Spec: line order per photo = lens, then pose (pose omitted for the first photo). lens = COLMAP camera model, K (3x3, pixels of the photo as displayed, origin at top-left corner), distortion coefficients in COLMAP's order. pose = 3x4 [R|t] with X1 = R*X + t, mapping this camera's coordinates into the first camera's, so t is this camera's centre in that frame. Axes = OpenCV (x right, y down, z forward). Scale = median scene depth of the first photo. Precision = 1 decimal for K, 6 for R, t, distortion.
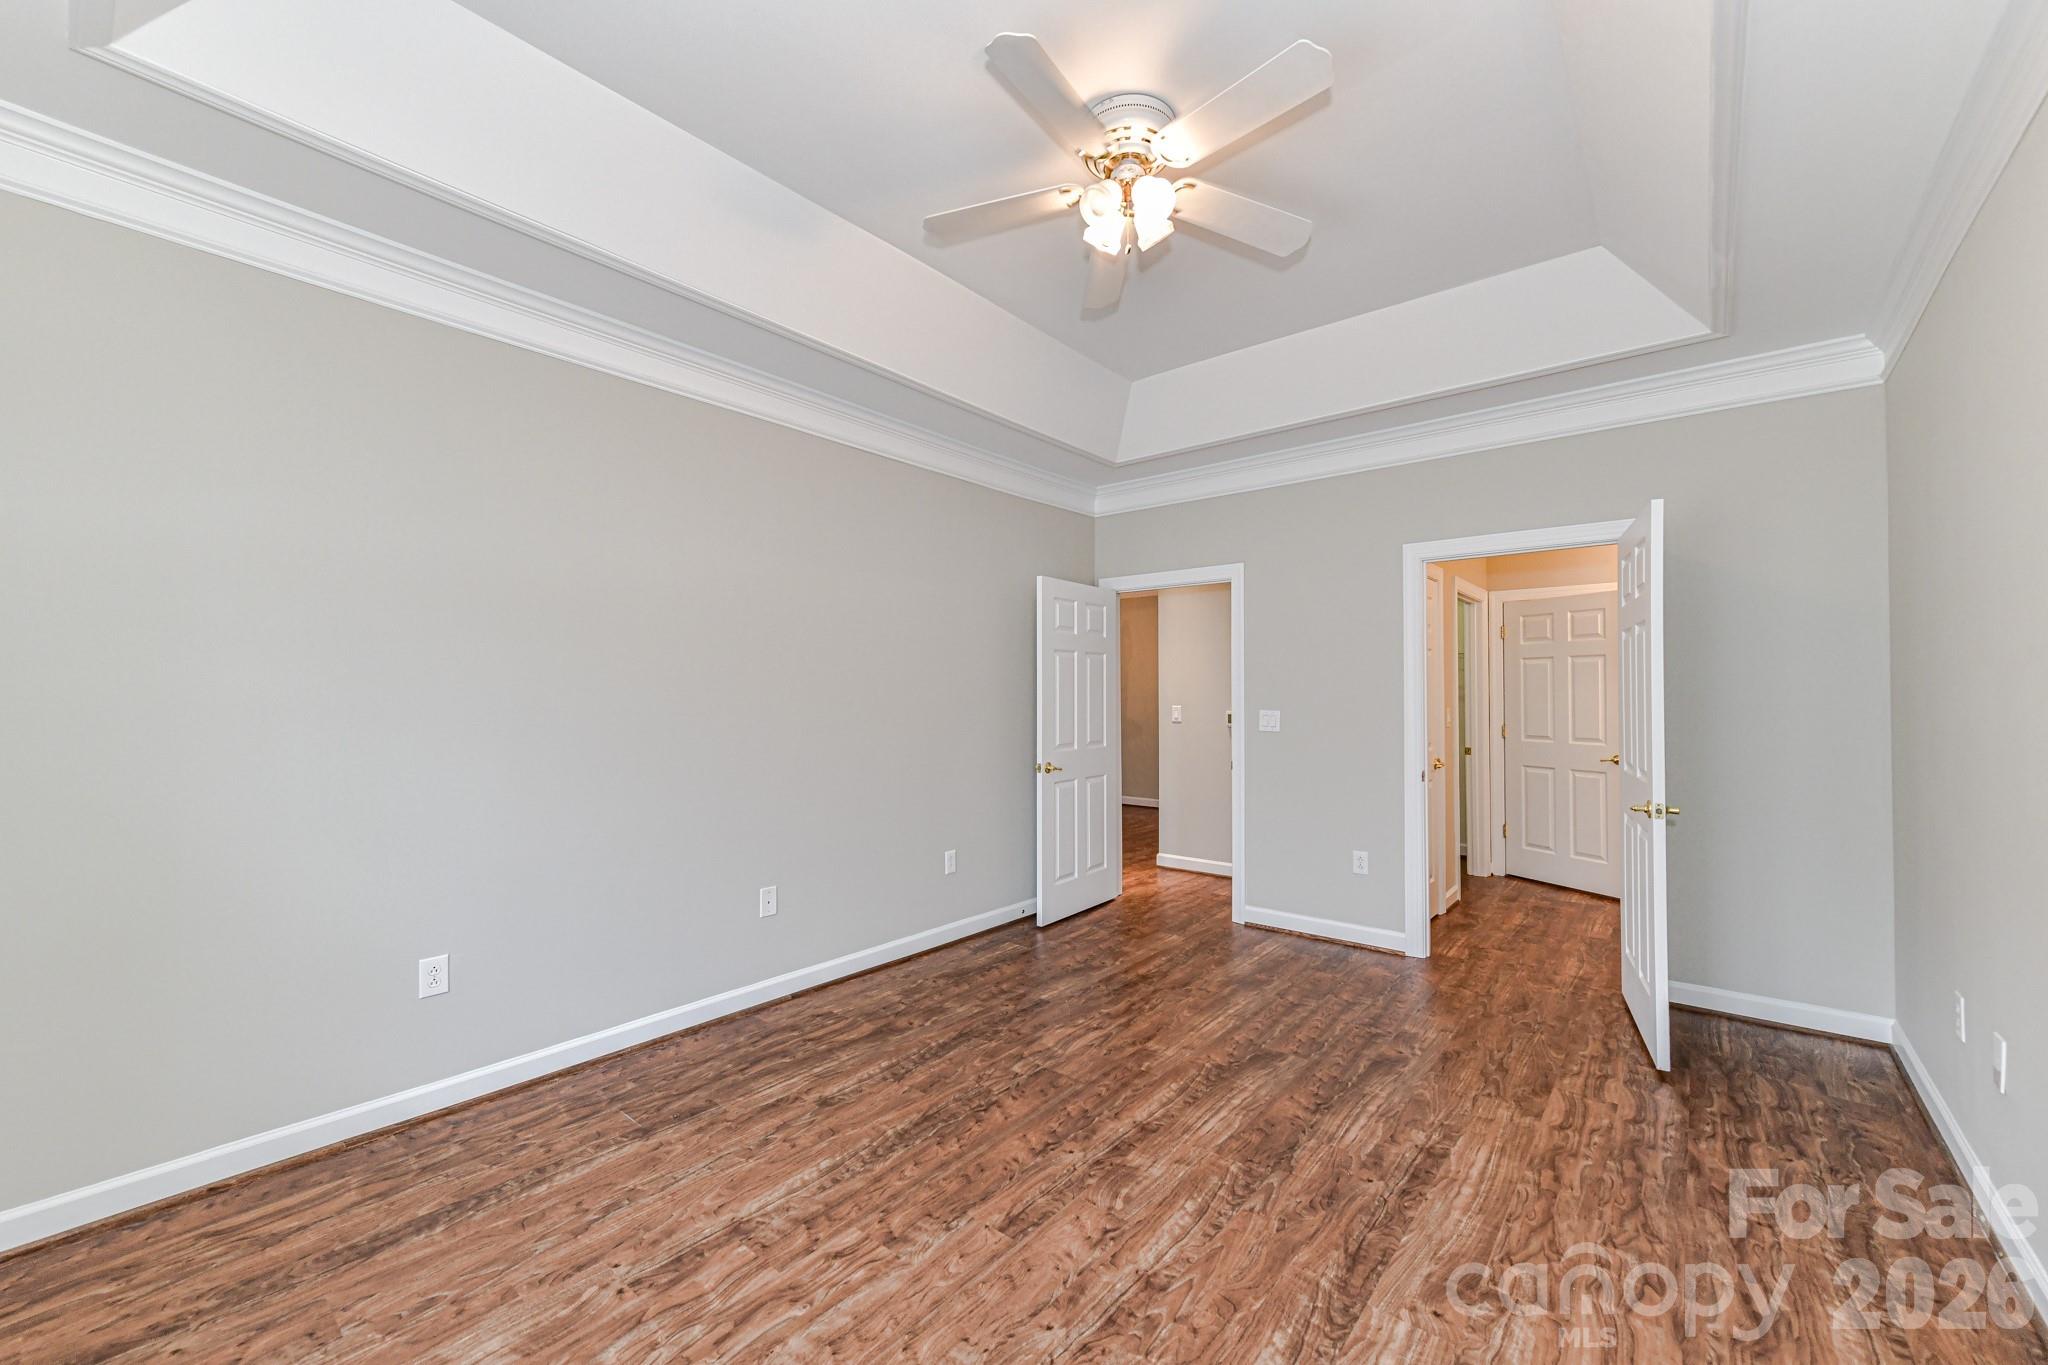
lens RADIAL K [[803.9, 0, 1015.8], [0, 803.9, 694.9], [0, 0, 1]] dist [0.006448, -0.002906]
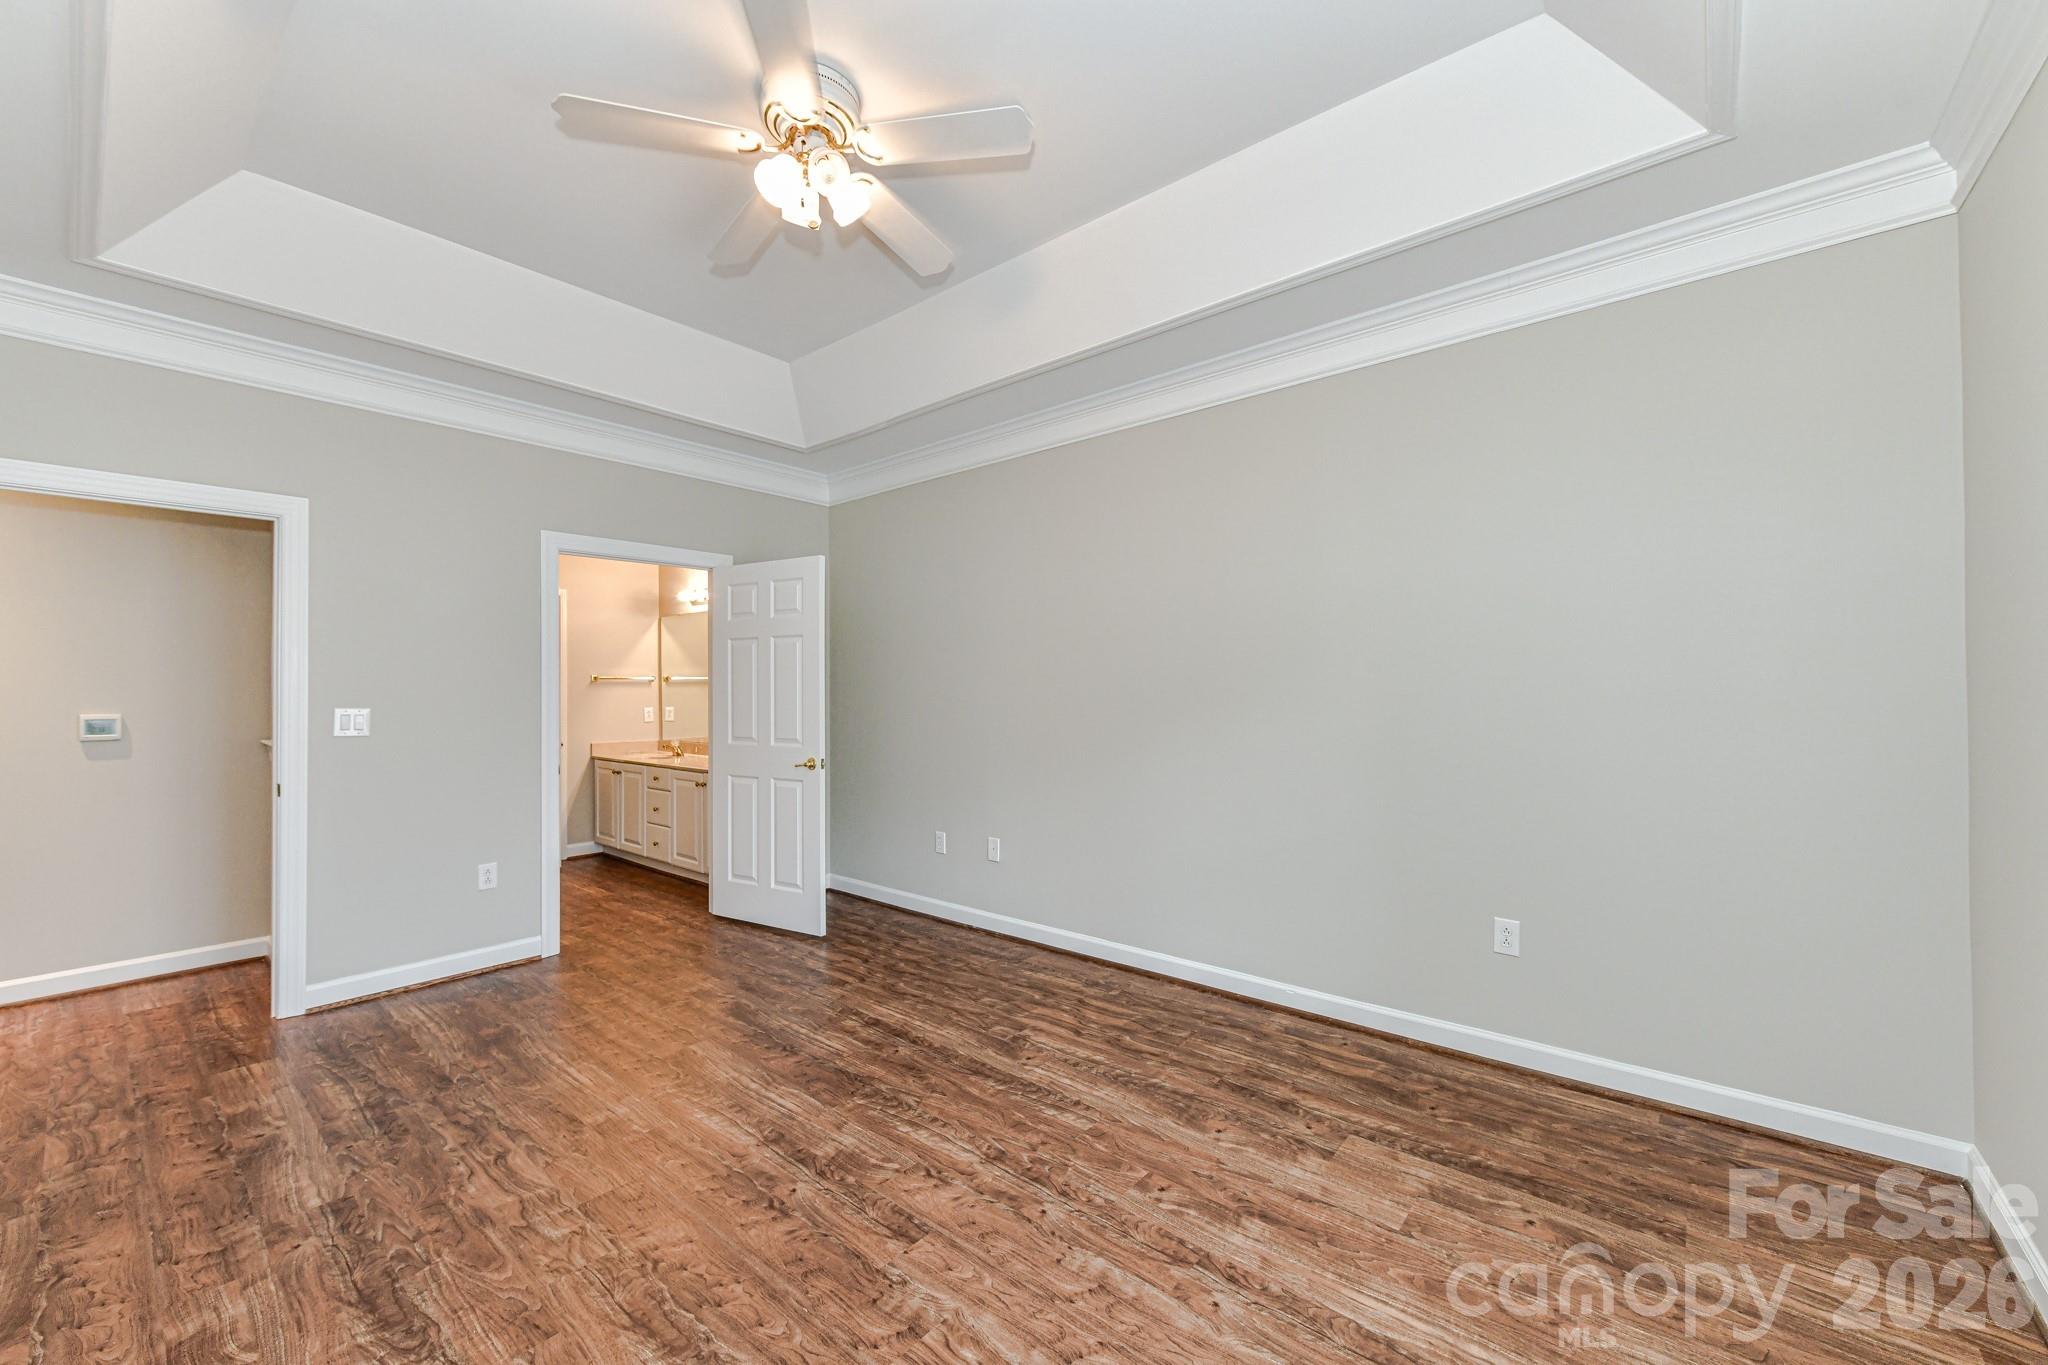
lens RADIAL K [[803.9, 0, 1025.0], [0, 803.9, 681.6], [0, 0, 1]] dist [0.006448, -0.002906]
pose [[0.004690, 0.008912, 0.999949, -0.771423], [0.003584, 0.999954, -0.008929, 0.007509], [-0.999983, 0.003626, 0.004658, 0.678691]]
